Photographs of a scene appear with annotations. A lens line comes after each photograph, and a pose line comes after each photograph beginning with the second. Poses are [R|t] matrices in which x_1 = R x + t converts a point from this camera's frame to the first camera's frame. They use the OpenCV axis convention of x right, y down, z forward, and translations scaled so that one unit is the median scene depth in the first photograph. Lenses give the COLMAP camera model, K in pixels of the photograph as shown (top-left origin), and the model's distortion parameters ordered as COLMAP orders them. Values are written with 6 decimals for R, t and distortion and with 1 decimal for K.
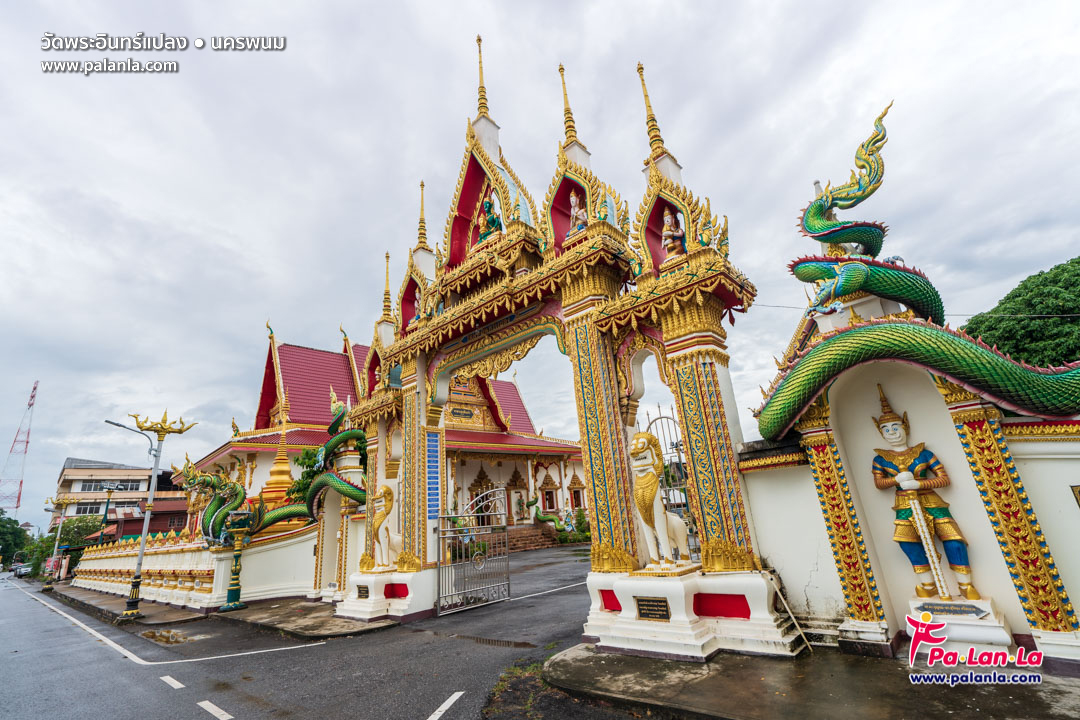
lens RADIAL K [[487.9, 0, 540.0], [0, 487.9, 360.0], [0, 0, 1]] dist [0.000911, 0.000320]
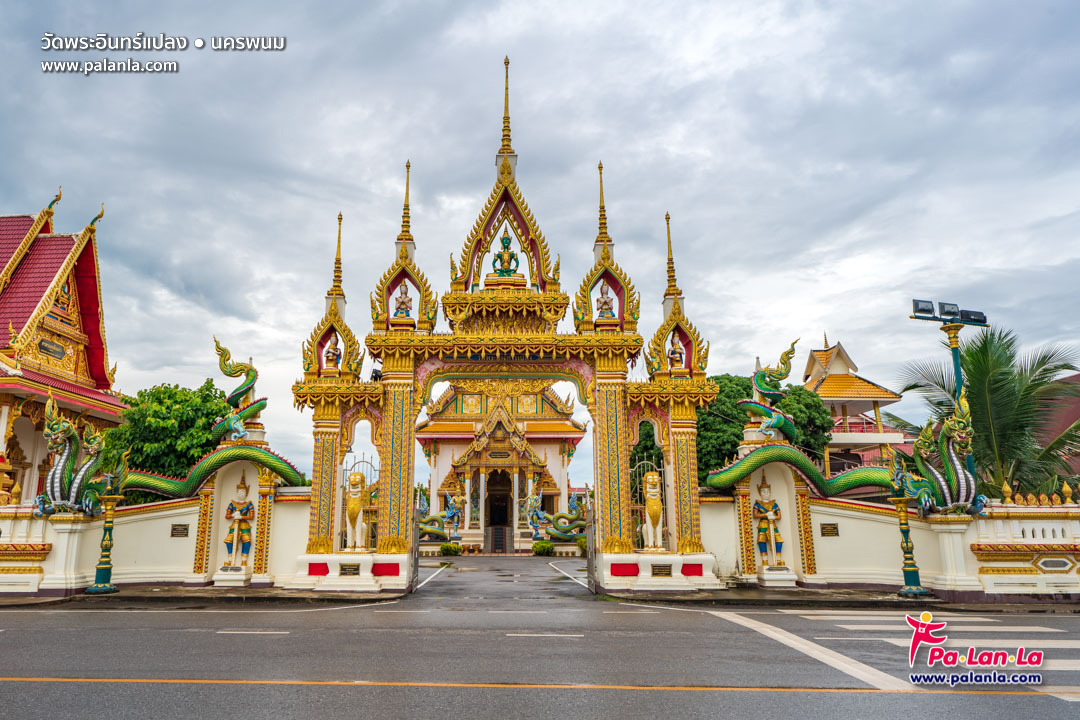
lens RADIAL K [[753.4, 0, 495.4], [0, 753.4, 364.0], [0, 0, 1]] dist [0.001667, 0.003019]
pose [[0.729143, 0.227054, 0.645598, -1.023351], [-0.270640, 0.962125, -0.032713, 0.014050], [-0.628573, -0.150872, 0.762977, -0.293832]]
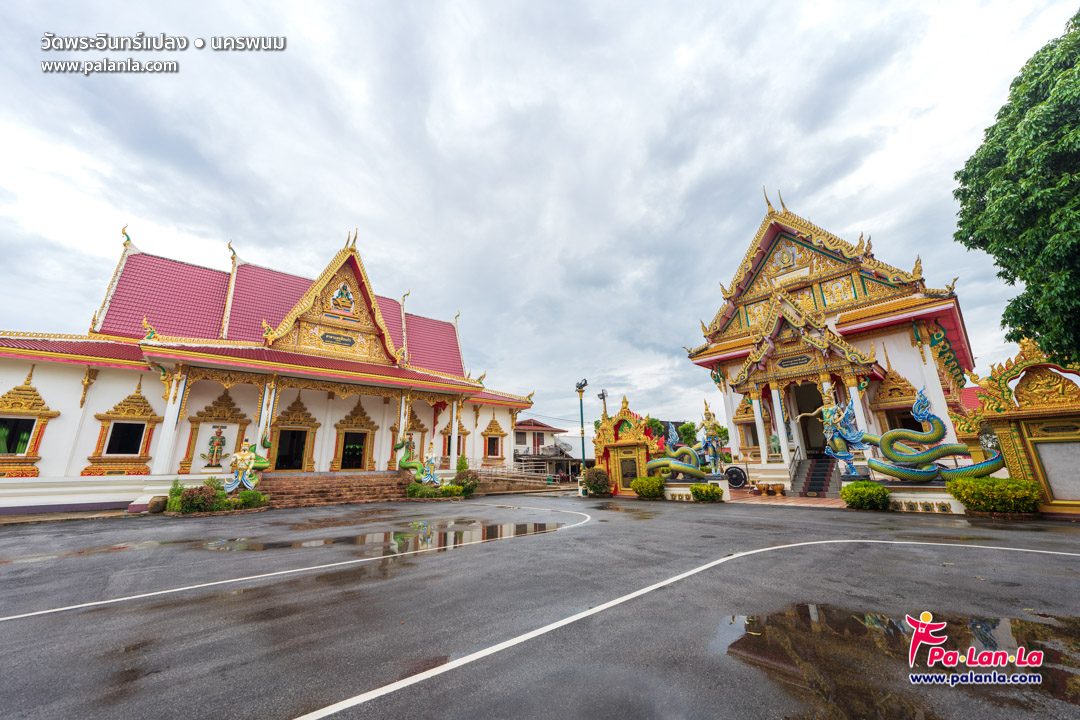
lens RADIAL K [[392.7, 0, 542.5], [0, 392.7, 359.9], [0, 0, 1]] dist [-0.003085, -0.000202]
pose [[0.993967, 0.036824, -0.103311, 0.774282], [-0.031355, 0.998045, 0.054071, 0.270394], [0.105101, -0.050506, 0.993178, 0.972530]]
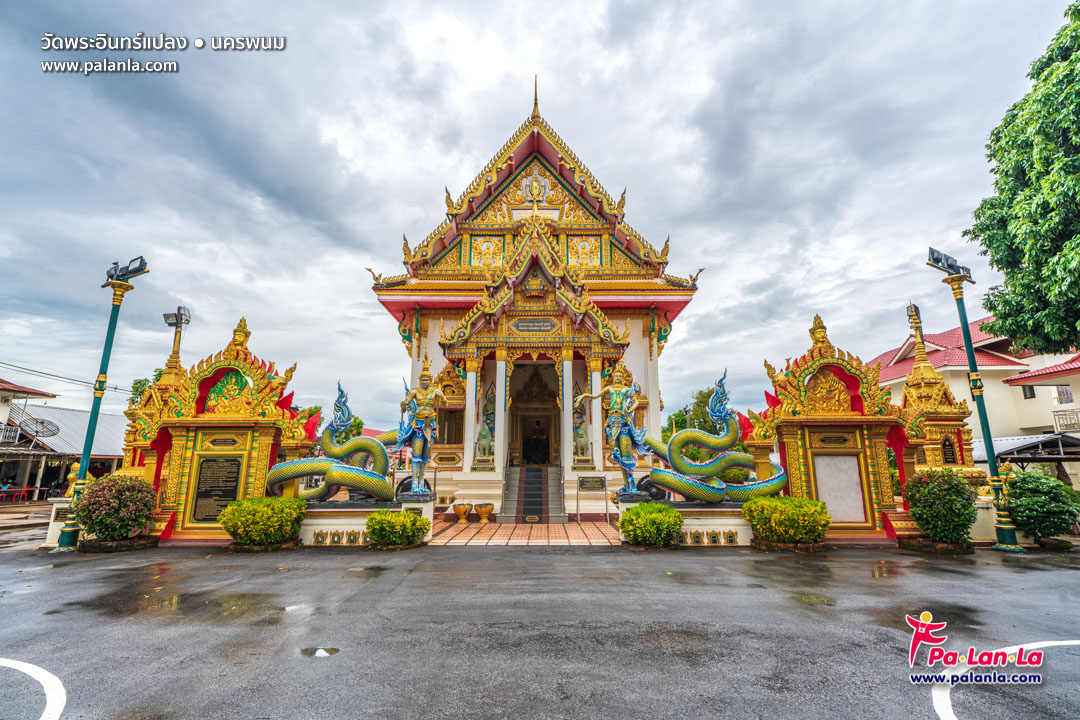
lens RADIAL K [[487.9, 0, 540.0], [0, 487.9, 360.0], [0, 0, 1]] dist [0.000911, 0.000320]
pose [[0.727619, 0.227245, 0.647248, 0.779798], [-0.268625, 0.962573, -0.035972, 0.455217], [-0.631198, -0.147693, 0.761430, 1.559825]]
